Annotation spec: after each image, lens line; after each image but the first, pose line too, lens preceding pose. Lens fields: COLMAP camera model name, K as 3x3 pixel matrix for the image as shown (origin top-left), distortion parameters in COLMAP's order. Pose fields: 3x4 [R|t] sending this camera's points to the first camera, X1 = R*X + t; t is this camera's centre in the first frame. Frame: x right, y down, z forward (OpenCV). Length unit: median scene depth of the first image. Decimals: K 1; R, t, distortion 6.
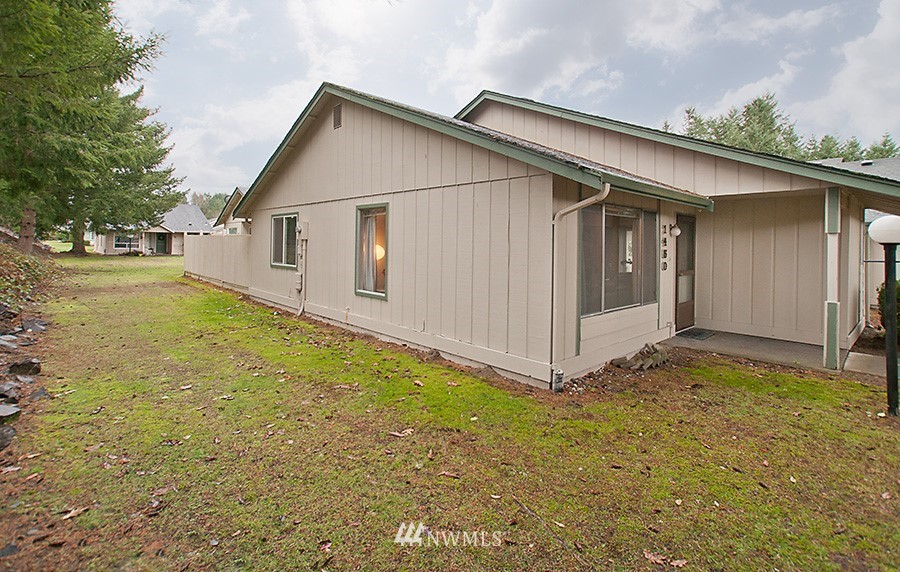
lens RADIAL K [[445.3, 0, 430.0], [0, 445.3, 238.9], [0, 0, 1]] dist [-0.054522, 0.046226]
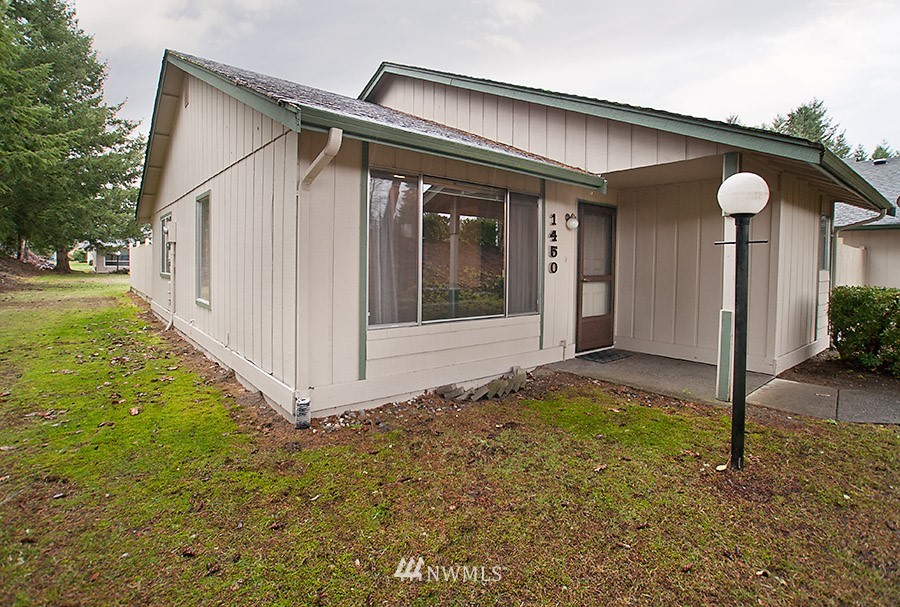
lens RADIAL K [[467.5, 0, 450.8], [0, 467.5, 272.4], [0, 0, 1]] dist [-0.070613, 0.034378]
pose [[0.999406, 0.002569, -0.034358, 0.473765], [-0.001722, 0.999695, 0.024655, 0.062200], [0.034411, -0.024582, 0.999105, 0.223817]]
